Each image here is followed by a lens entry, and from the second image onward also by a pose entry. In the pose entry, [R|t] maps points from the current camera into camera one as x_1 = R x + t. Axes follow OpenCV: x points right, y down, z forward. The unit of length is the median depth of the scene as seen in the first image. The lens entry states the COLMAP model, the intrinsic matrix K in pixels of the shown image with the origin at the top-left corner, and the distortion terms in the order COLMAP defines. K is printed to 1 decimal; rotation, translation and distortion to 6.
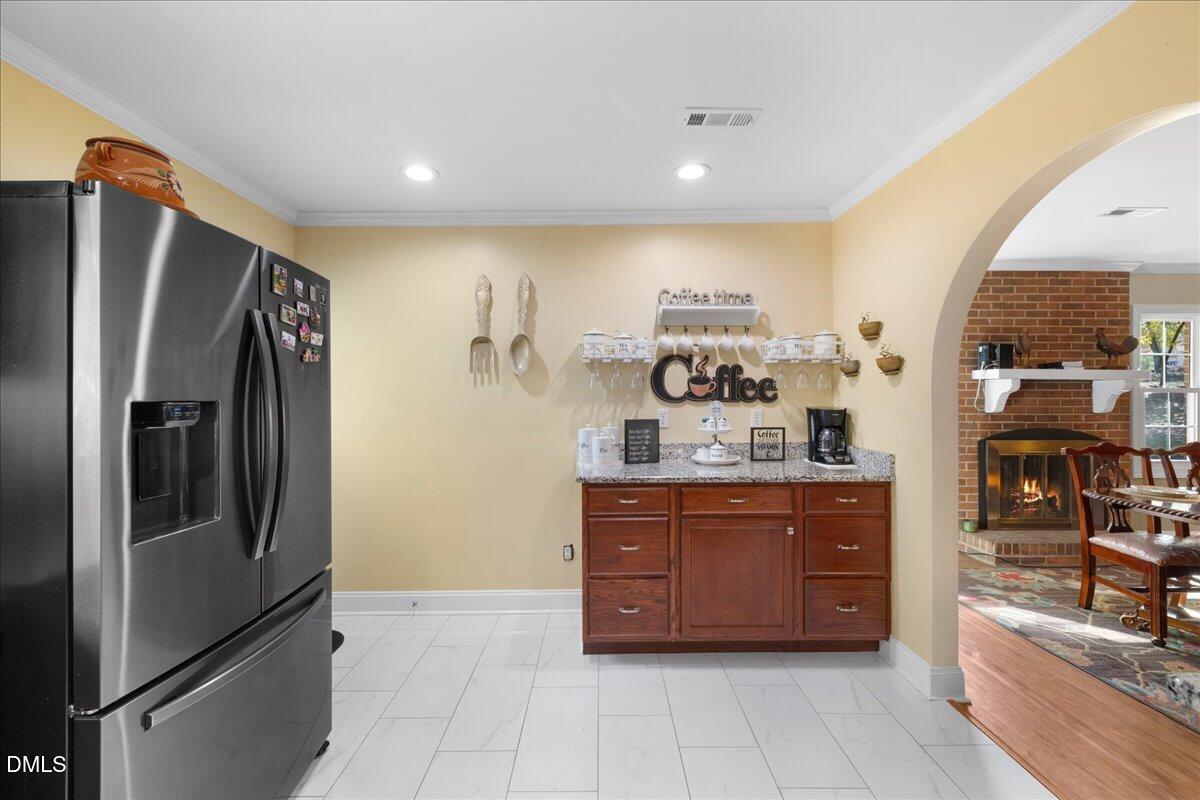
lens RADIAL K [[505.1, 0, 595.1], [0, 505.1, 394.9], [0, 0, 1]] dist [-0.001851, 0.000158]
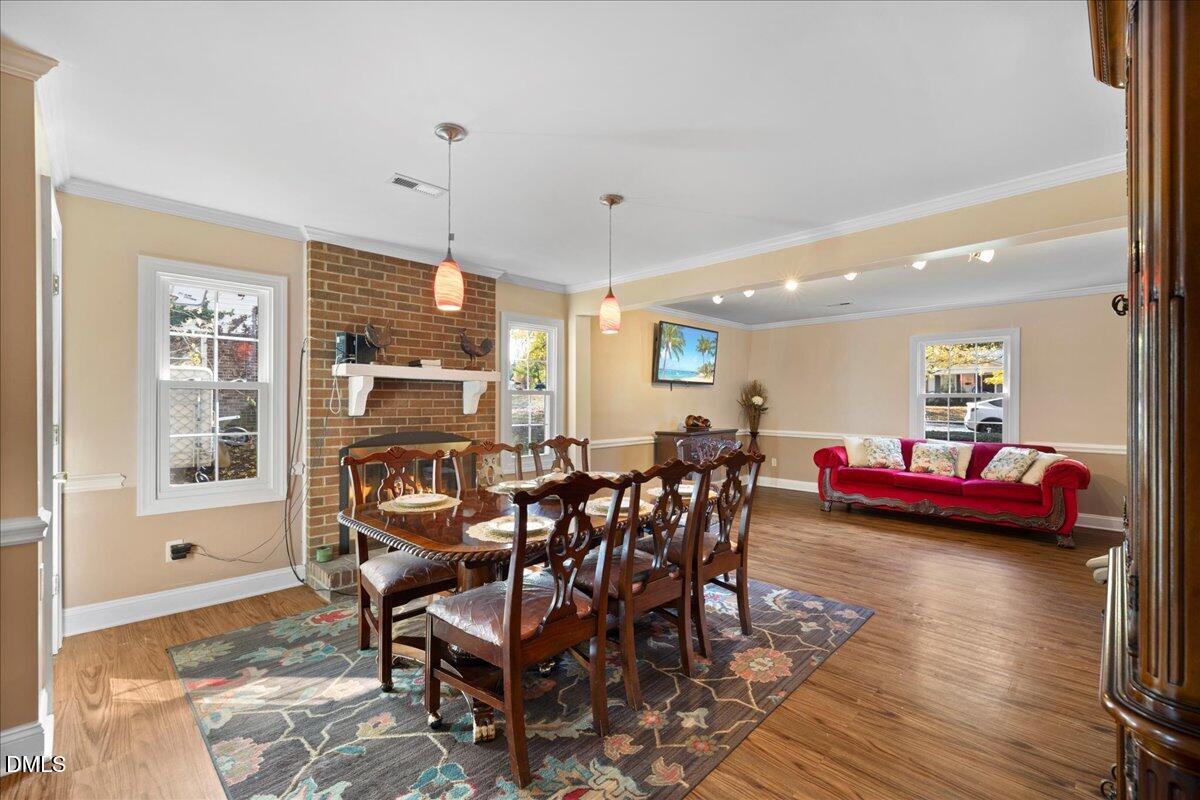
lens RADIAL K [[513.1, 0, 601.3], [0, 513.1, 404.1], [0, 0, 1]] dist [-0.000205, 0.000149]
pose [[0.709058, -0.001701, 0.705148, 0.682142], [0.000112, 0.999997, 0.002300, 0.020046], [-0.705150, -0.001552, 0.709056, 0.132109]]
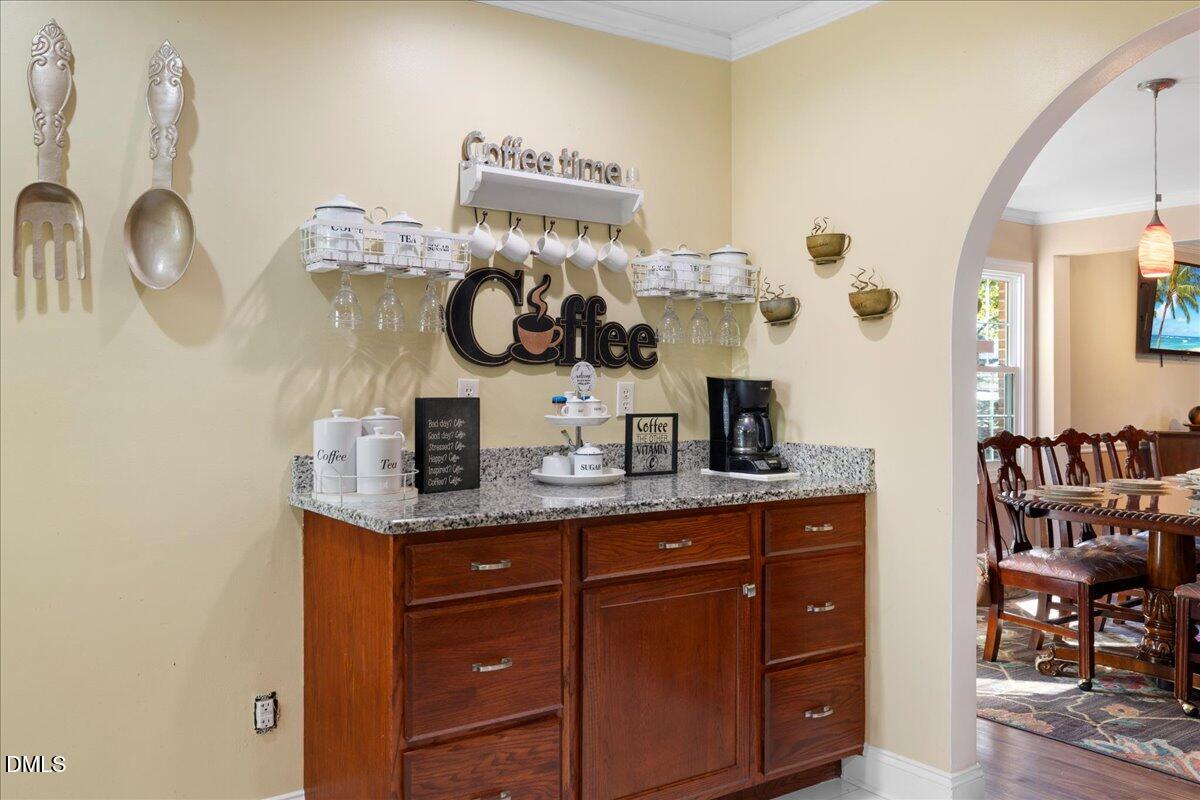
lens RADIAL K [[965.2, 0, 598.0], [0, 965.2, 374.4], [0, 0, 1]] dist [-0.001425, -0.006728]
pose [[0.831062, 0.012854, 0.556031, -0.285272], [-0.005226, 0.999869, -0.015303, 0.038200], [-0.556155, 0.009811, 0.831021, 0.166040]]
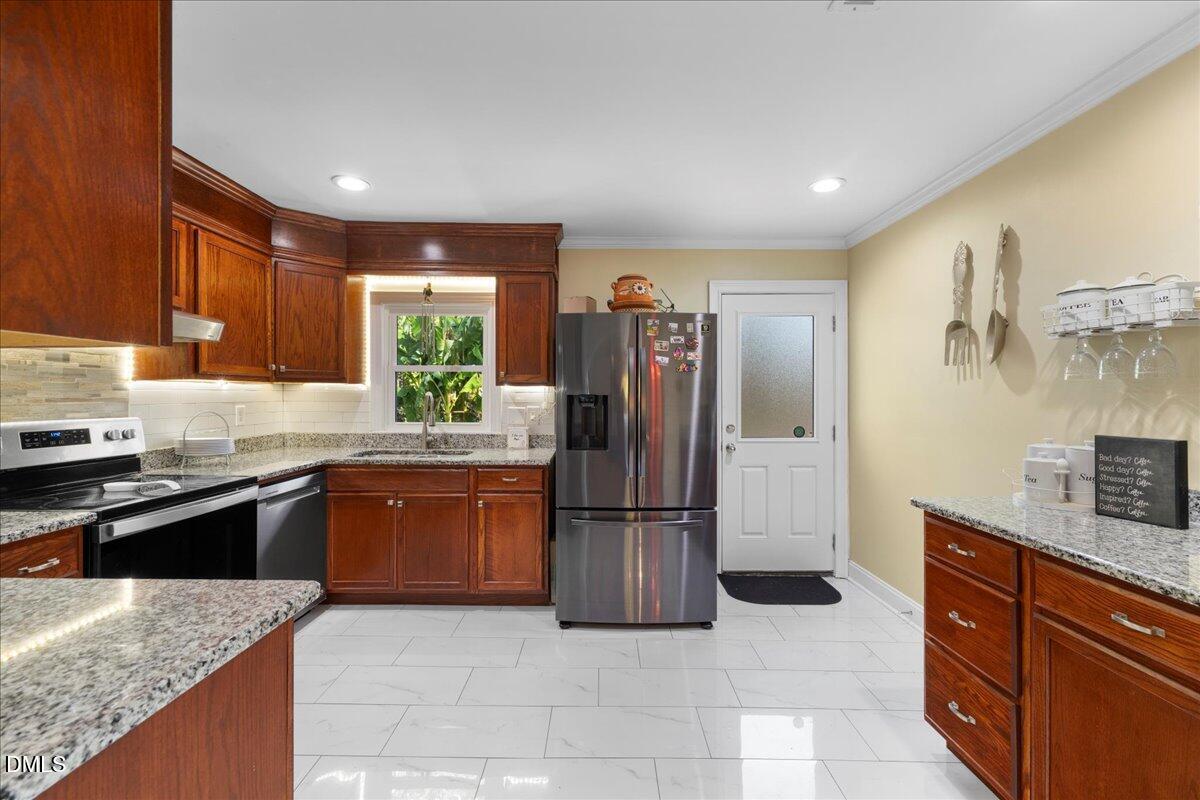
lens RADIAL K [[505.1, 0, 595.1], [0, 505.1, 394.9], [0, 0, 1]] dist [-0.001851, 0.000158]
pose [[-0.013055, 0.002658, -0.999911, 0.606484], [-0.001514, 0.999995, 0.002678, 0.003043], [0.999914, 0.001549, -0.013051, 0.428952]]
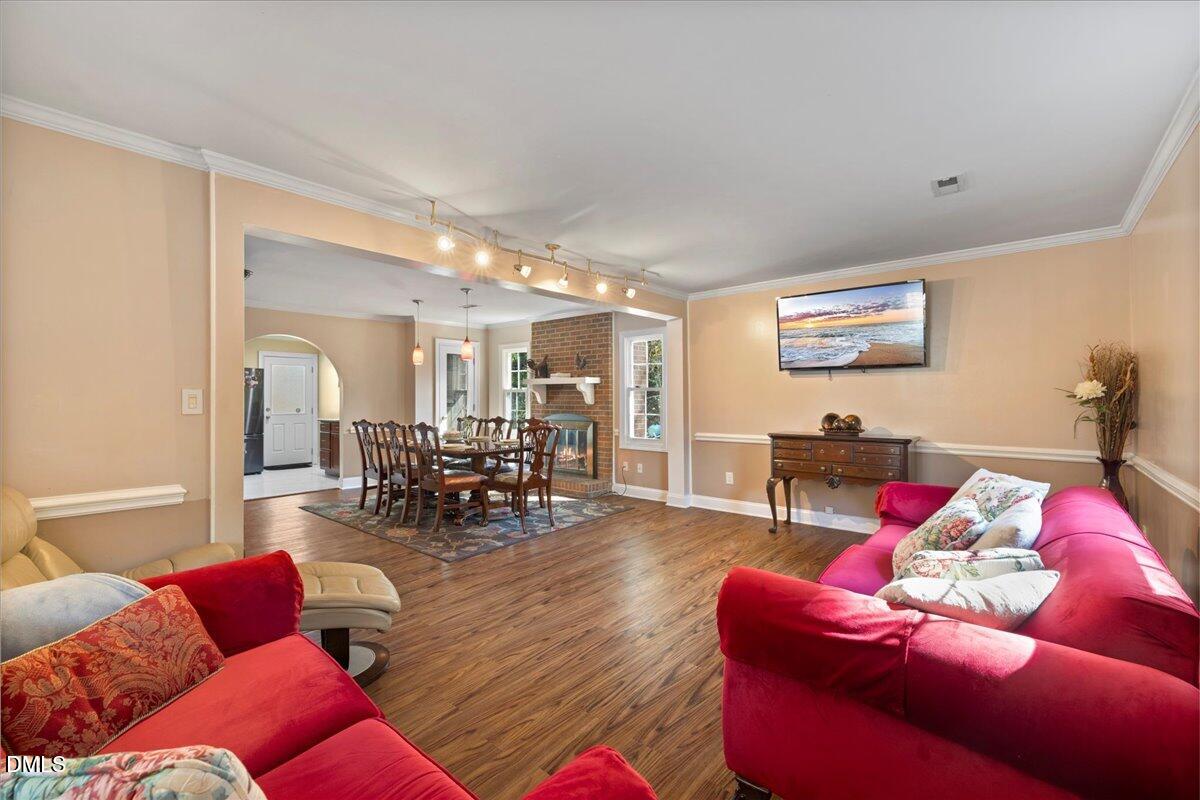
lens RADIAL K [[505.1, 0, 595.1], [0, 505.1, 394.9], [0, 0, 1]] dist [-0.001851, 0.000158]
pose [[0.750129, -0.004169, -0.661279, 3.003641], [0.001280, 0.999987, -0.004852, 0.020978], [0.661291, 0.002793, 0.750125, -0.257627]]
